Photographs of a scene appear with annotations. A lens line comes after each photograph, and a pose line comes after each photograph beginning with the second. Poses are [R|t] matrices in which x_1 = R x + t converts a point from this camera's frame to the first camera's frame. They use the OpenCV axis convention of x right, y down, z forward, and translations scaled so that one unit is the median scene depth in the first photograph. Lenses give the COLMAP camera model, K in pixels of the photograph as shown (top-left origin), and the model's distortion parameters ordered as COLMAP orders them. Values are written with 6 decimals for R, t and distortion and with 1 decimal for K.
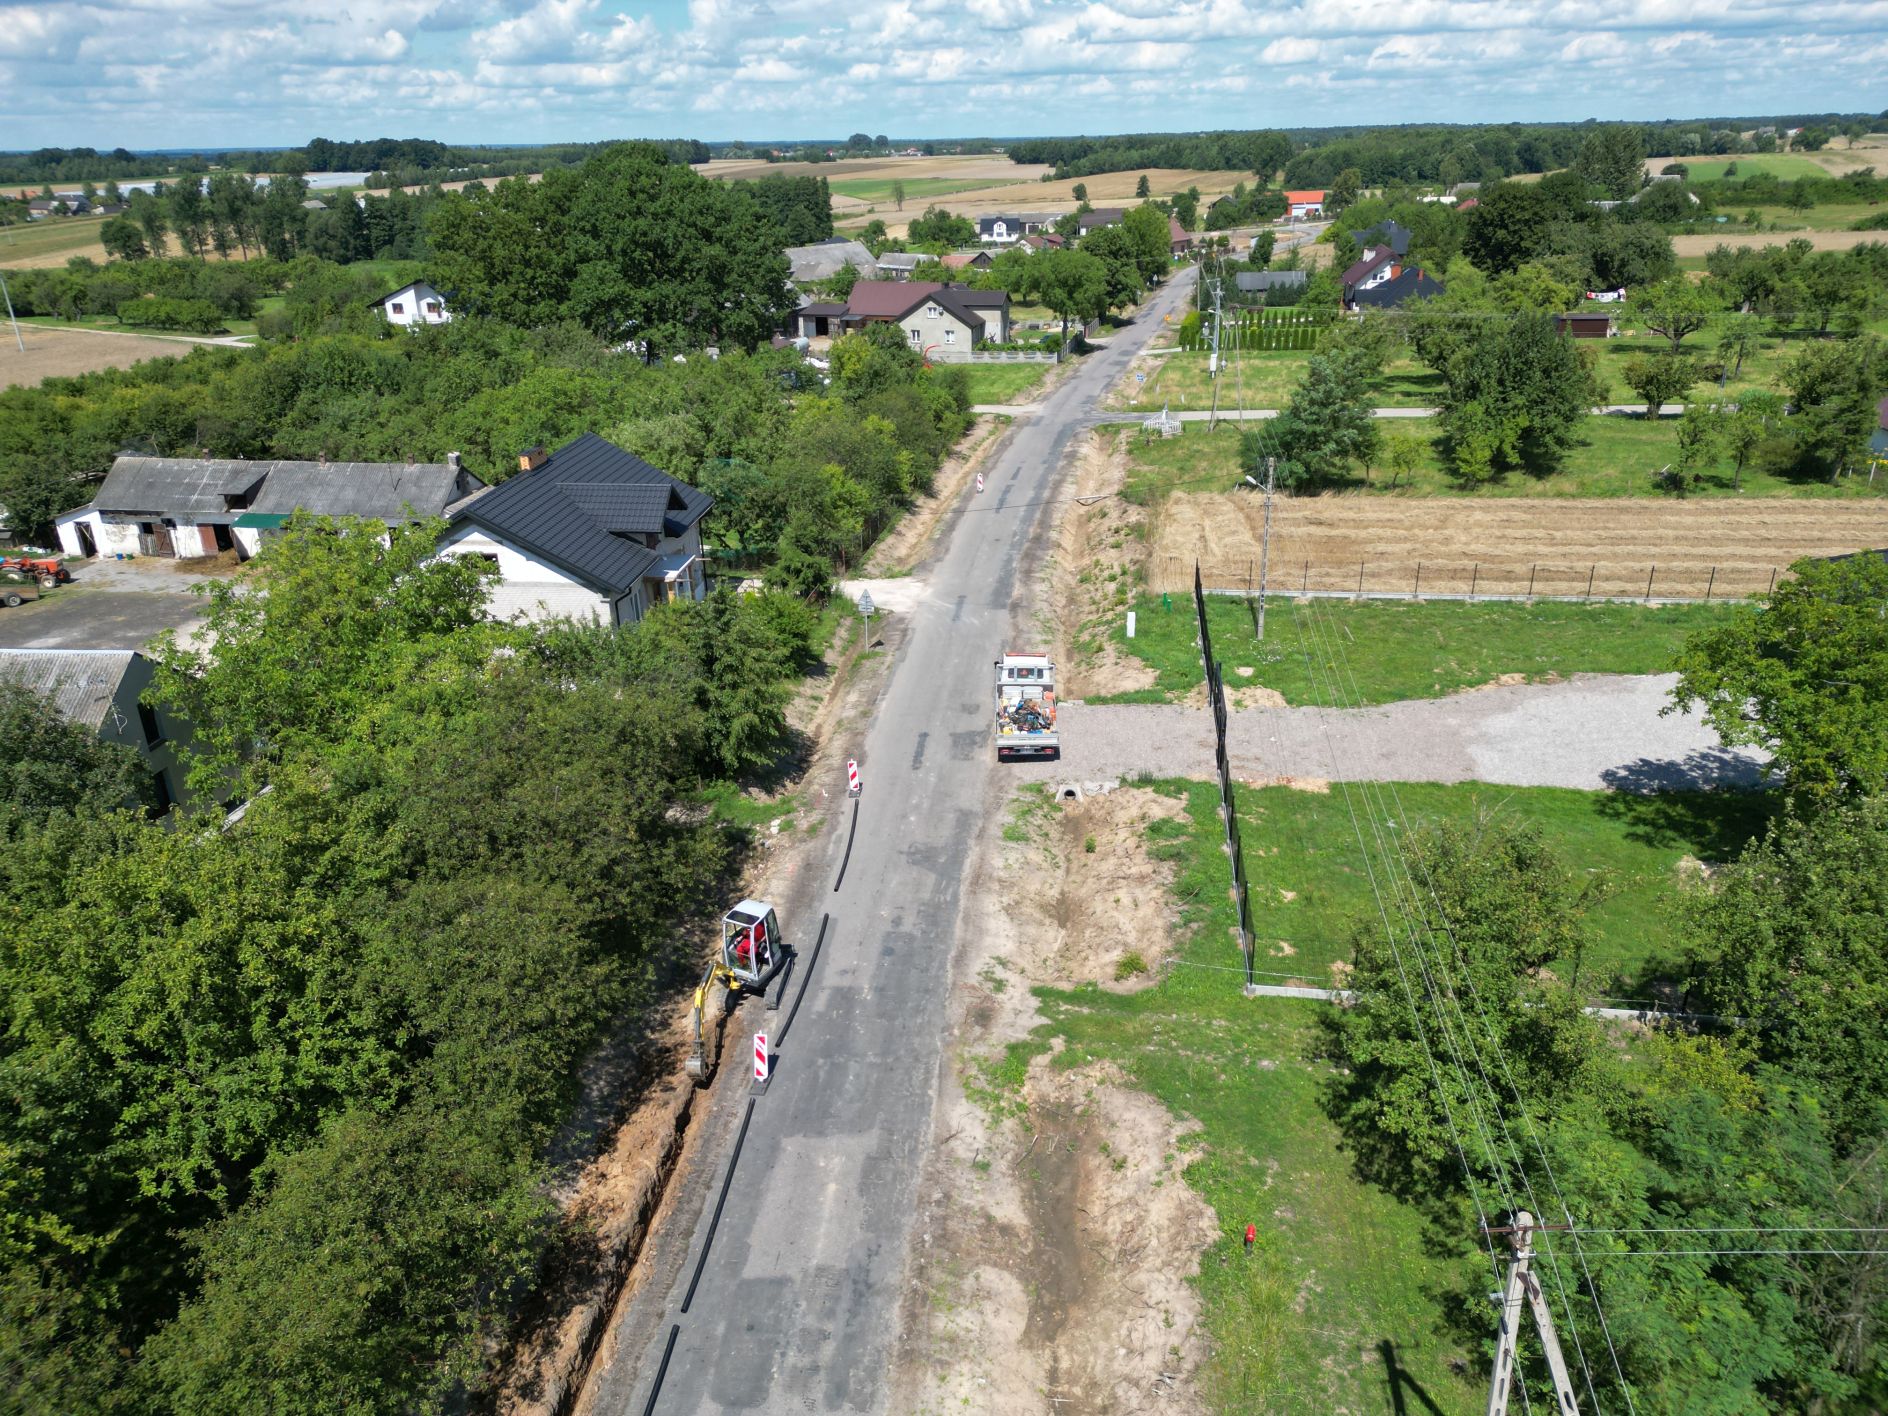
lens RADIAL K [[1309.4, 0, 944.0], [0, 1309.4, 708.0], [0, 0, 1]] dist [0.026416, -0.036220]
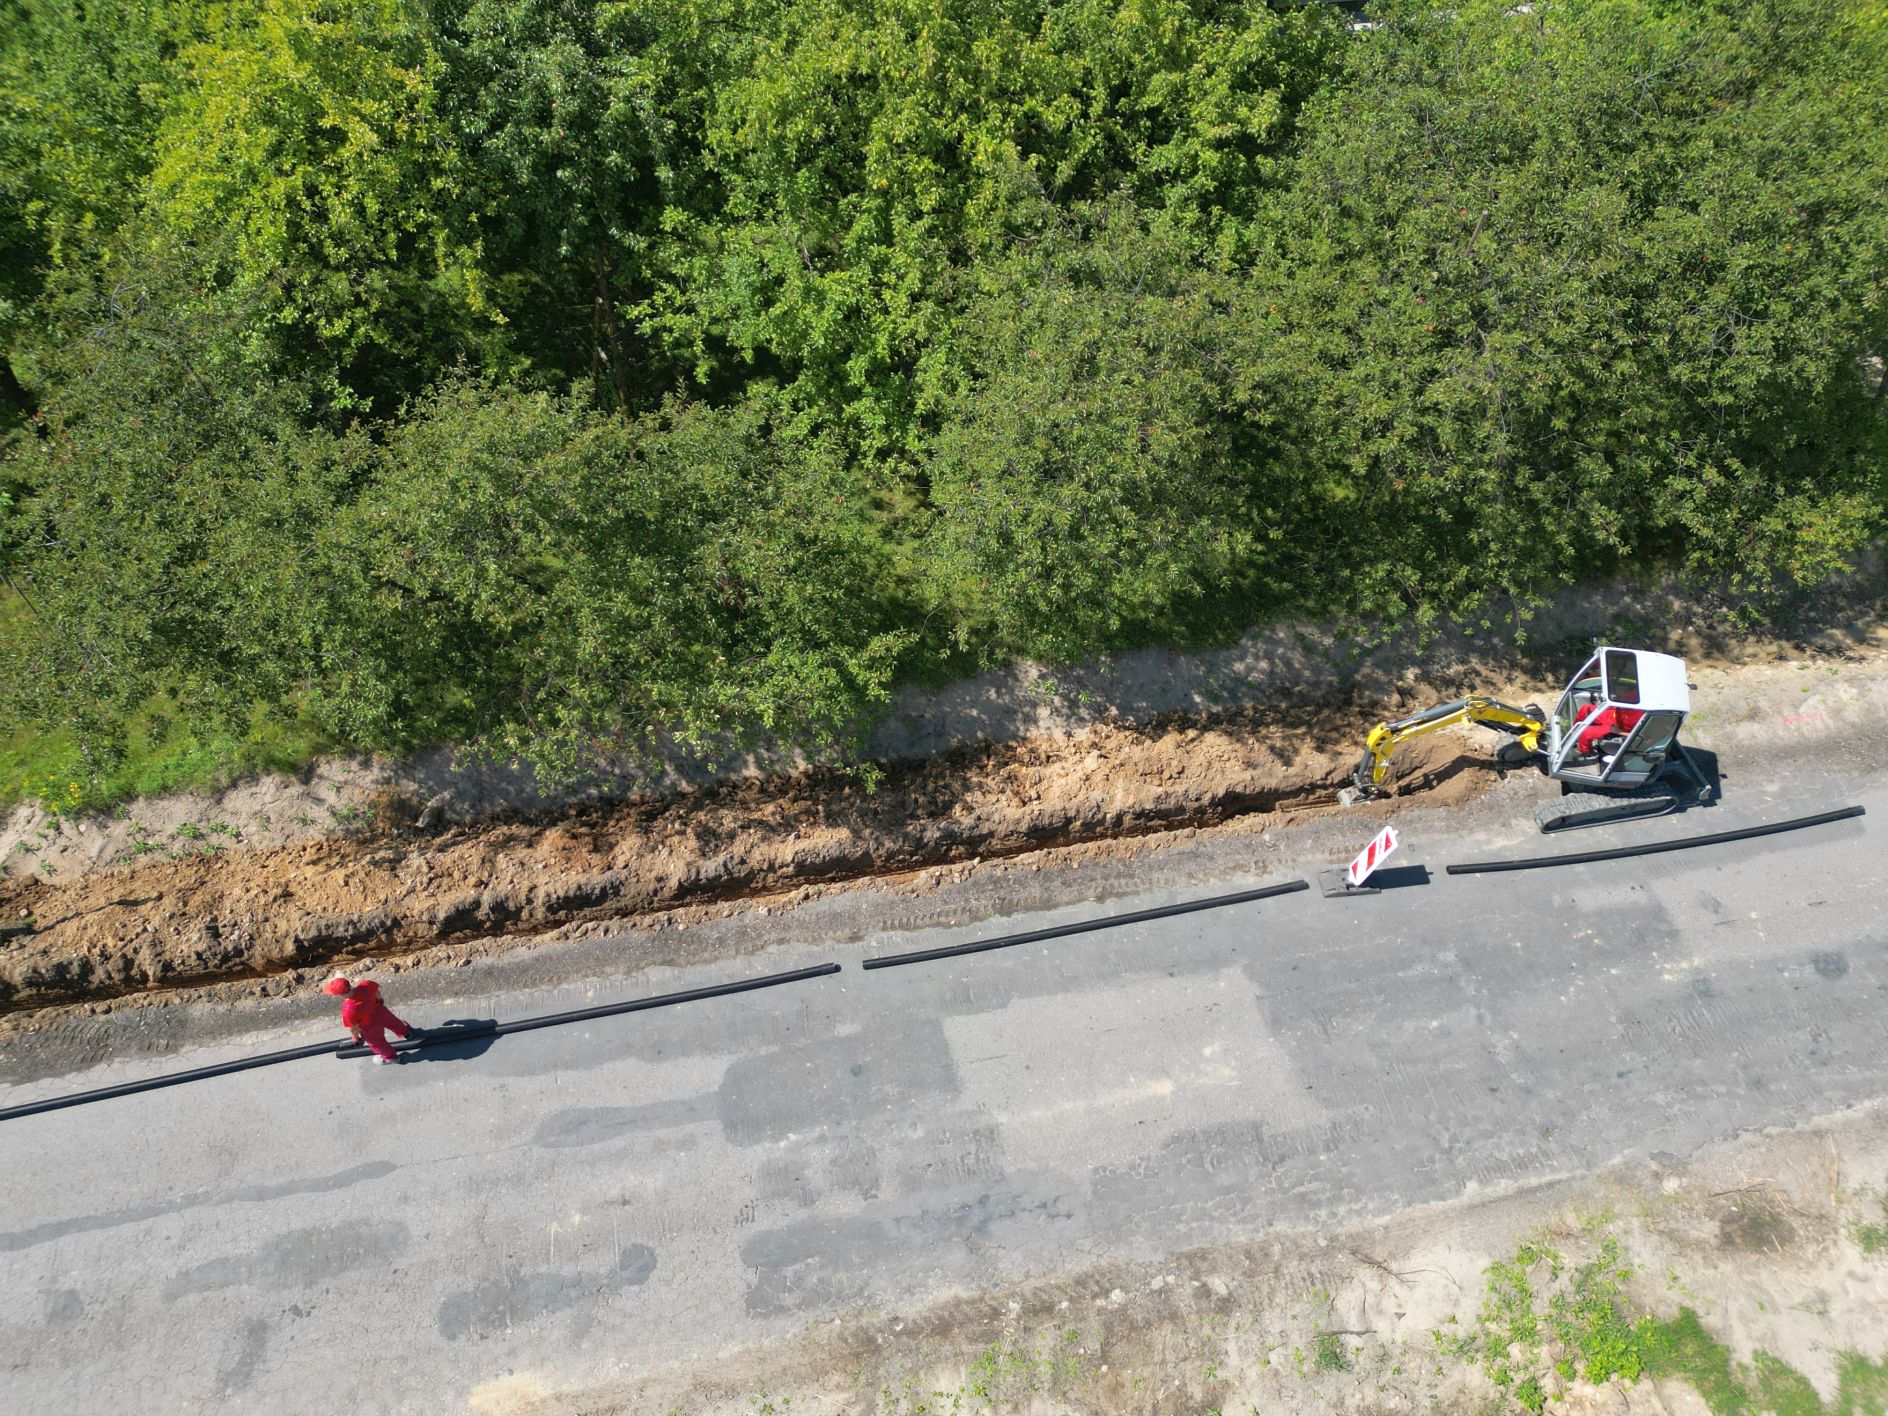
lens RADIAL K [[1300.9, 0, 940.5], [0, 1300.9, 683.1], [0, 0, 1]] dist [0.046498, -0.036657]
pose [[0.281205, 0.786806, -0.549418, 0.062070], [-0.387921, 0.616858, 0.684838, -0.098812], [0.877748, 0.020551, 0.478682, 0.619992]]
